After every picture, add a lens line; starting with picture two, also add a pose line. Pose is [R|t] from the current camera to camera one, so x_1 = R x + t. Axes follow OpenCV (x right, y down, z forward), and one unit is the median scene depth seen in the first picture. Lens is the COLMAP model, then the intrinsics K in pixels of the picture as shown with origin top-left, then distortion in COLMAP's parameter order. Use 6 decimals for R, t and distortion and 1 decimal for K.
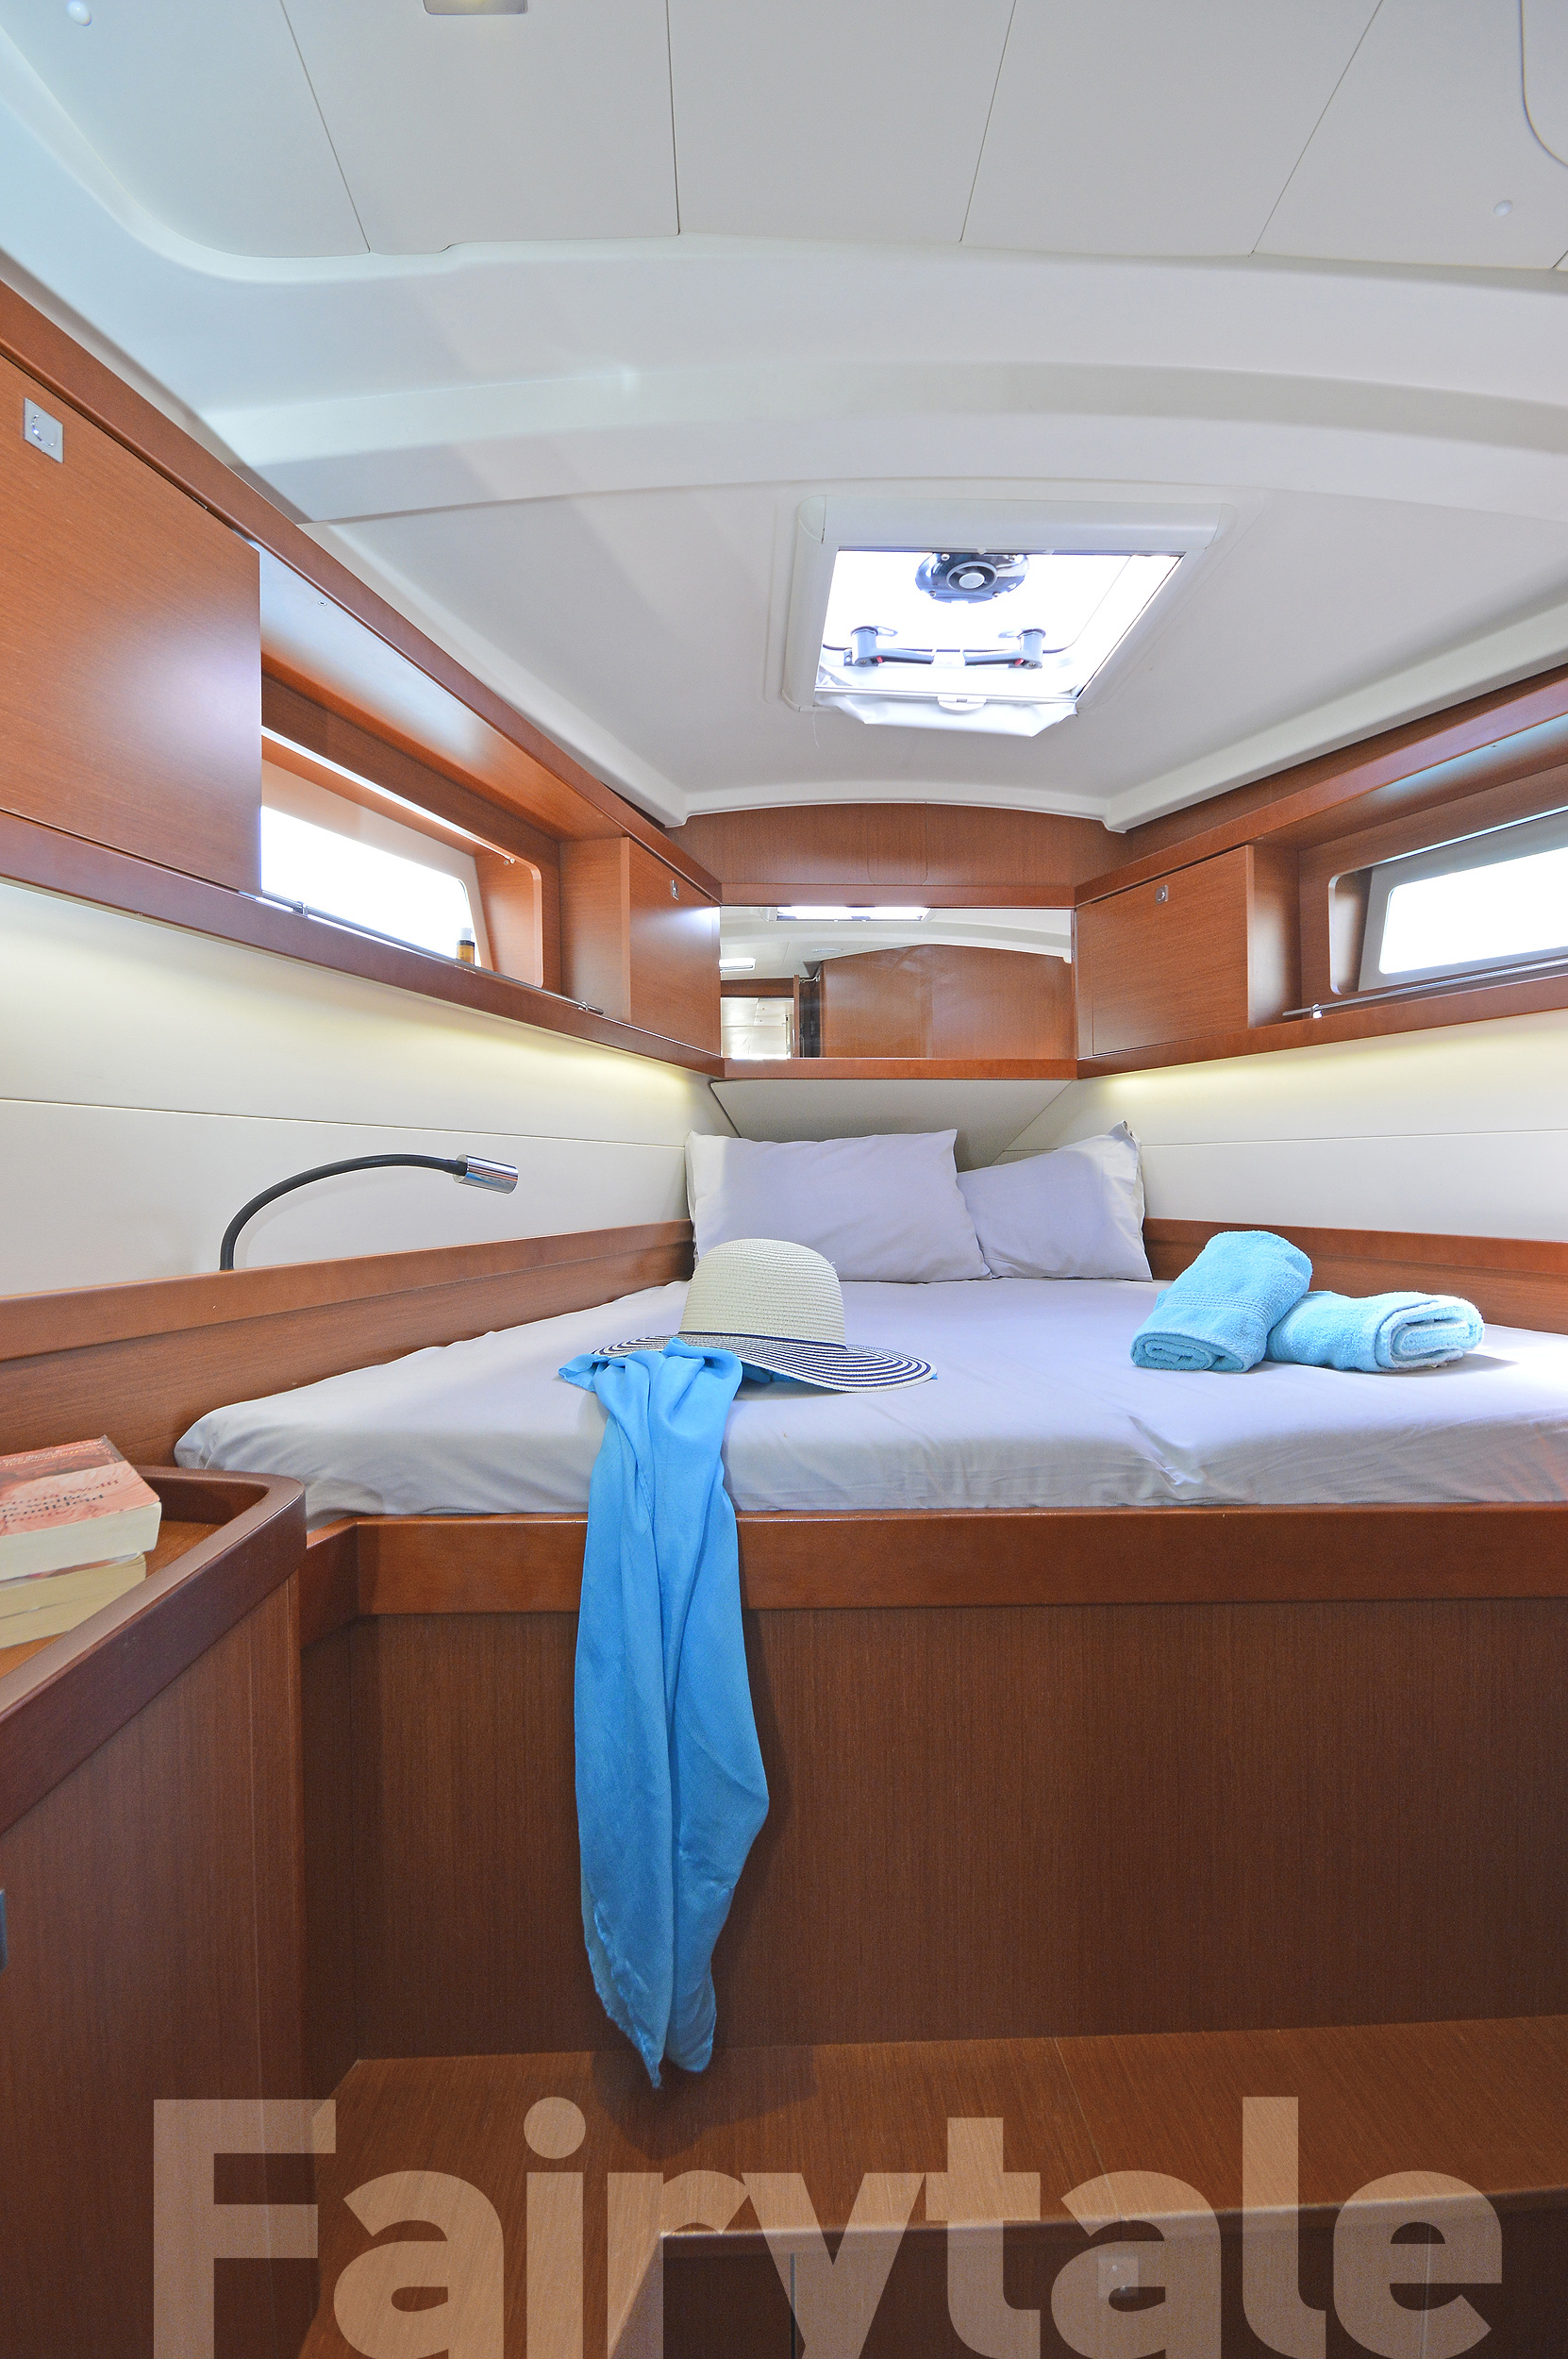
lens RADIAL K [[1054.9, 0, 834.7], [0, 1054.9, 1215.4], [0, 0, 1]] dist [-0.000561, -0.001849]
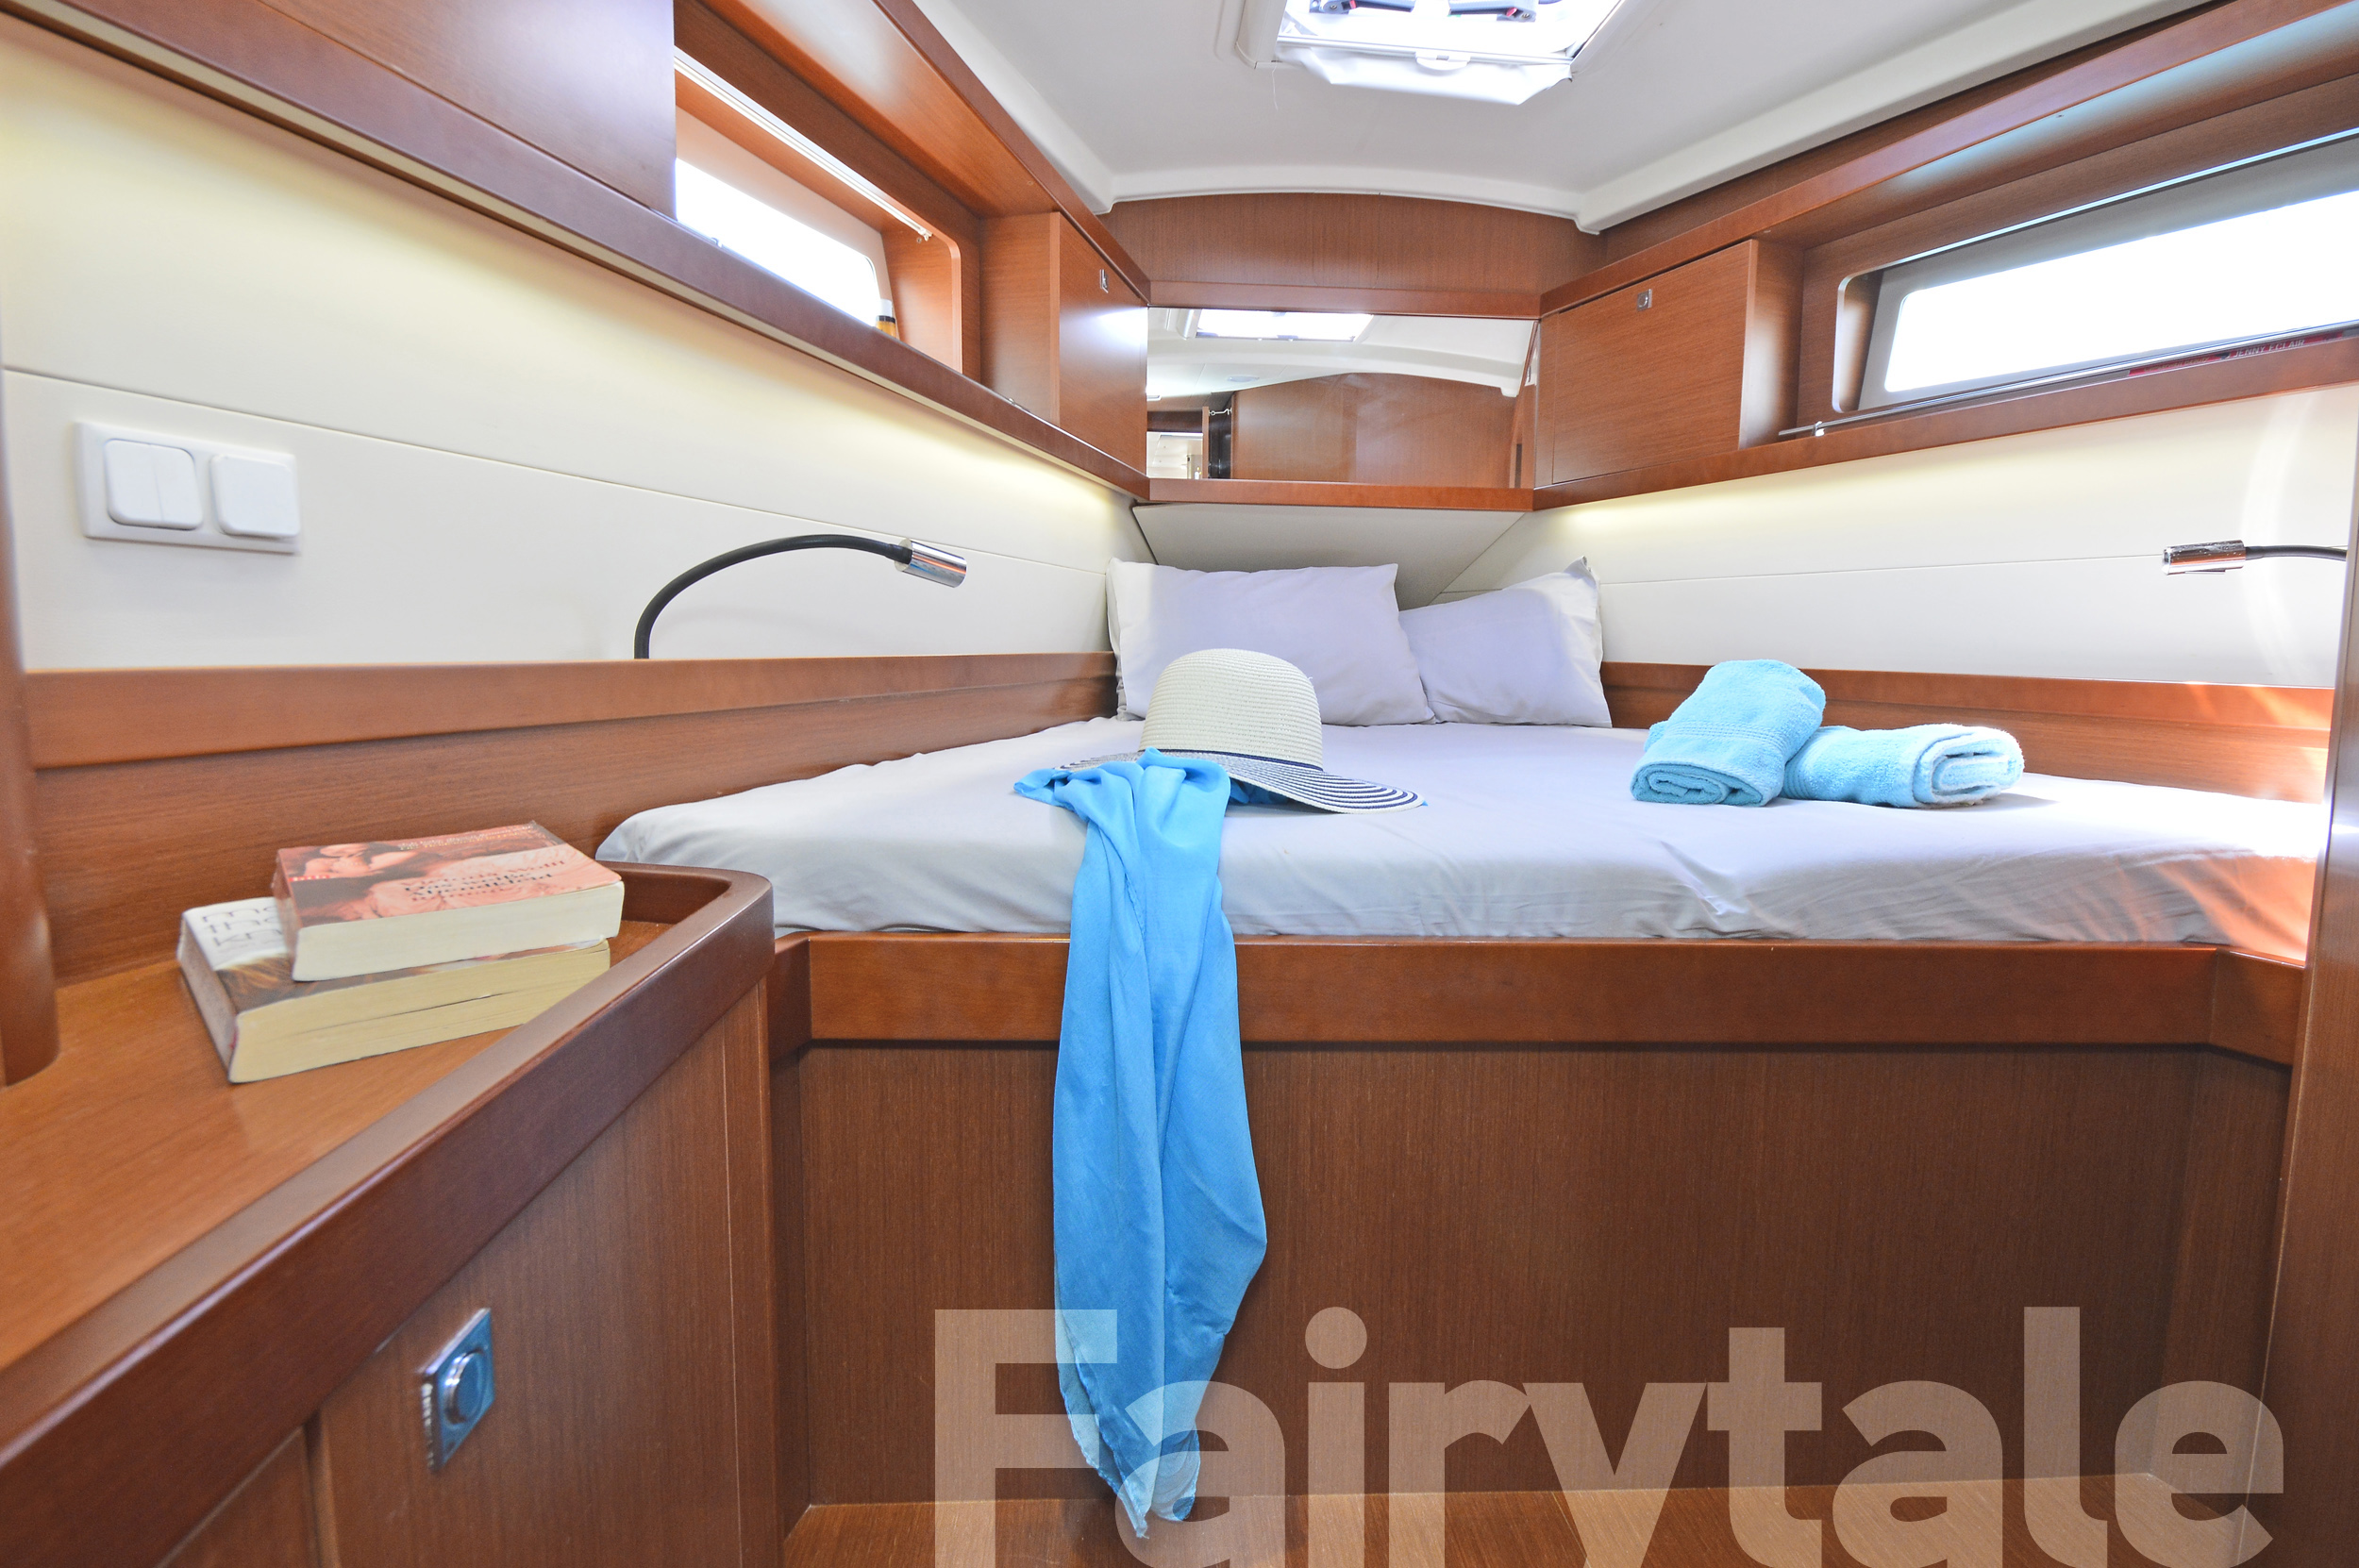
lens RADIAL K [[1054.9, 0, 1183.7], [0, 1054.9, 797.8], [0, 0, 1]] dist [-0.000561, -0.001849]
pose [[0.999695, 0.021061, 0.012912, -0.123707], [-0.022082, 0.996153, 0.084803, 0.075277], [-0.011076, -0.085062, 0.996314, 0.097812]]
